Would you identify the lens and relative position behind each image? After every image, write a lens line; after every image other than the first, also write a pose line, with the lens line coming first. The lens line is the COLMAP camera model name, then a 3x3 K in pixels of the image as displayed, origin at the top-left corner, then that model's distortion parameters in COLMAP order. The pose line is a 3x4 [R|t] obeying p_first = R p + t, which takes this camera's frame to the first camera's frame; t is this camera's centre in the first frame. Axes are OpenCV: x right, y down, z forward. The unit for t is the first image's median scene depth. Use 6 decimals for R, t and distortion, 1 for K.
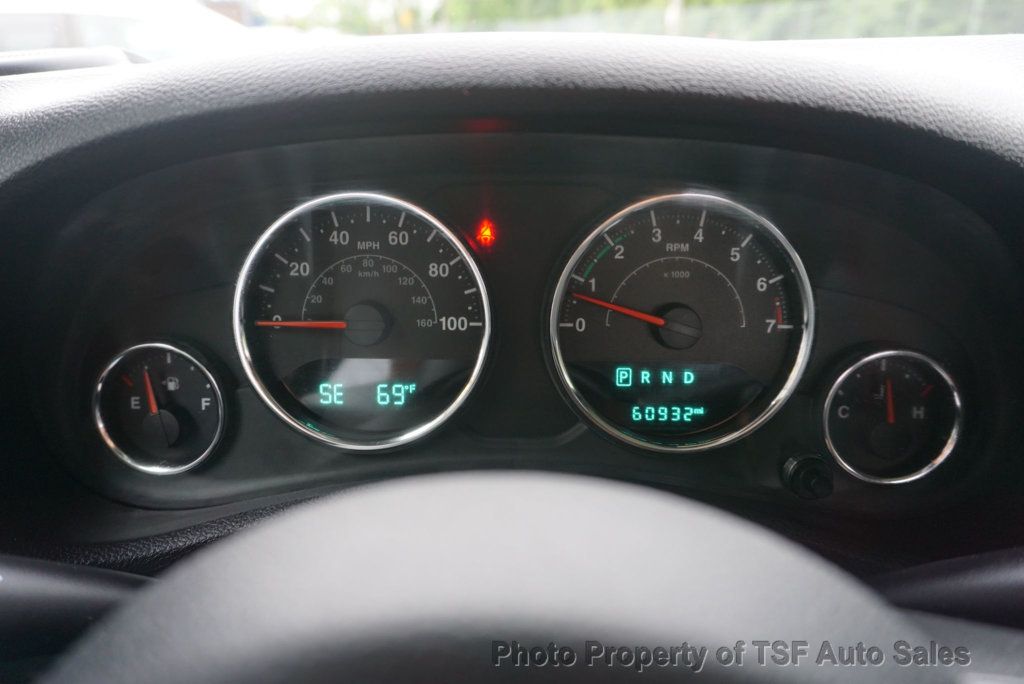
lens RADIAL K [[715.8, 0, 512.1], [0, 715.8, 341.1], [0, 0, 1]] dist [-0.036296, 0.008338]
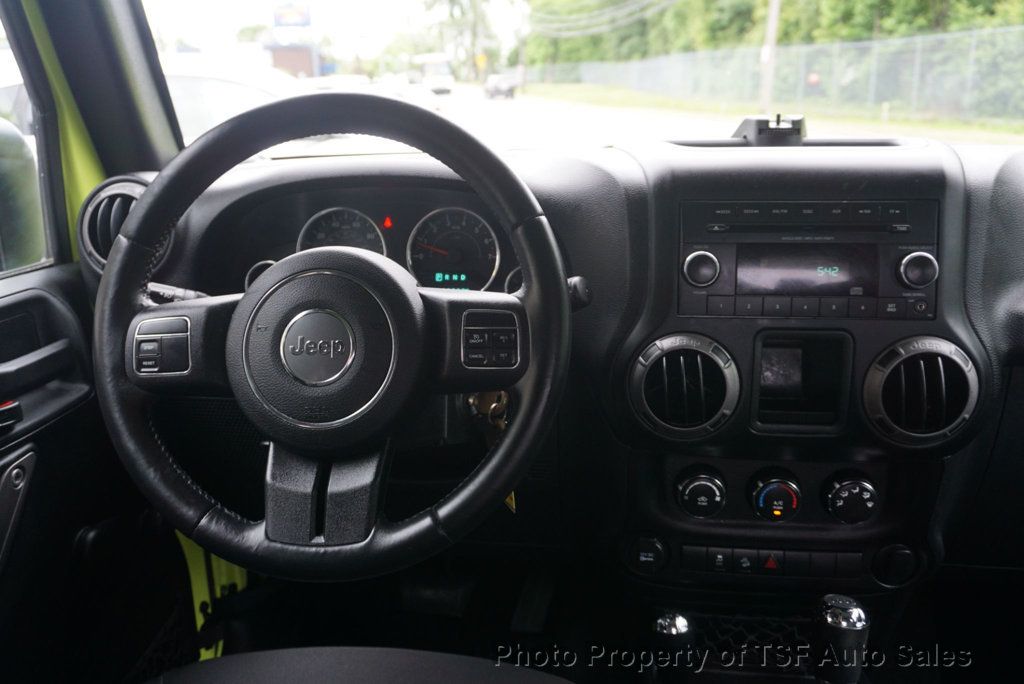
lens RADIAL K [[864.4, 0, 508.6], [0, 864.4, 340.7], [0, 0, 1]] dist [0.004994, -0.022567]
pose [[0.994152, 0.013470, -0.107146, 0.781110], [-0.025156, 0.993781, -0.108472, 0.642240], [0.105019, 0.110533, 0.988308, -2.163628]]
